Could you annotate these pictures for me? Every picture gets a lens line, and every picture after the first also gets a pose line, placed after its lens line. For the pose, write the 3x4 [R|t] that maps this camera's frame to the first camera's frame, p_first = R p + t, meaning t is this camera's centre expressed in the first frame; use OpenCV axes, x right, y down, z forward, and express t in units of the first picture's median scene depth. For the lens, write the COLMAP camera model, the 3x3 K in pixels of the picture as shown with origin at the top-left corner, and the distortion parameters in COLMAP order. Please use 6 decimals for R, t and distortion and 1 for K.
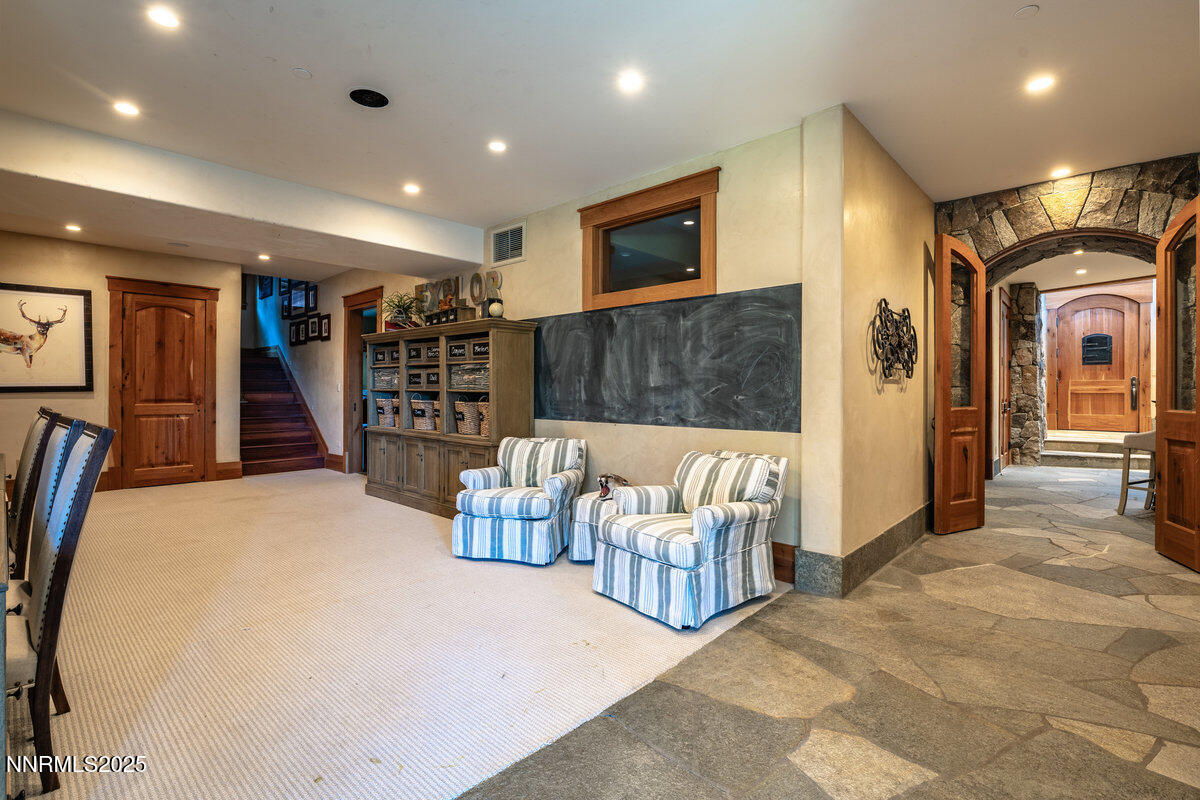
lens RADIAL K [[560.5, 0, 606.4], [0, 560.5, 392.0], [0, 0, 1]] dist [-0.005734, -0.001048]
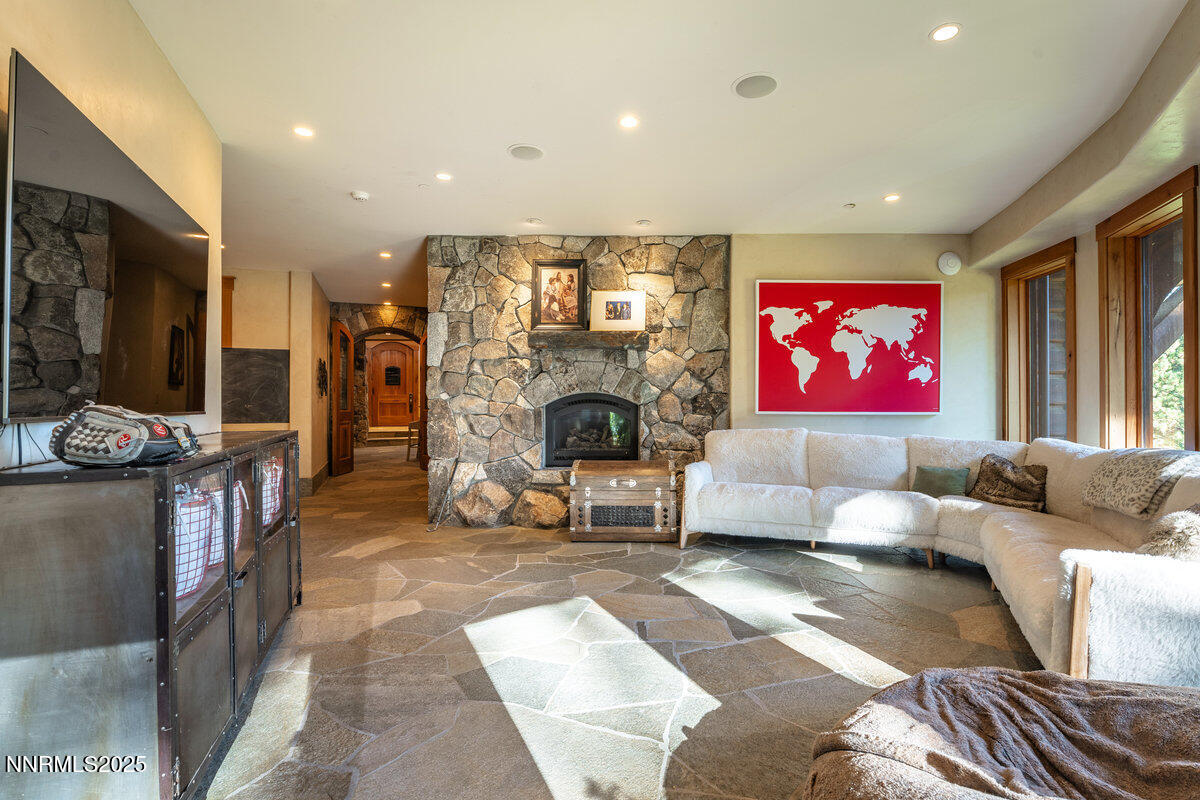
lens RADIAL K [[560.5, 0, 604.2], [0, 560.5, 398.6], [0, 0, 1]] dist [-0.005734, -0.001048]
pose [[0.458806, 0.001386, 0.888535, -0.672802], [0.005198, 0.999977, -0.004245, -0.000482], [-0.888521, 0.006567, 0.458789, -0.689399]]
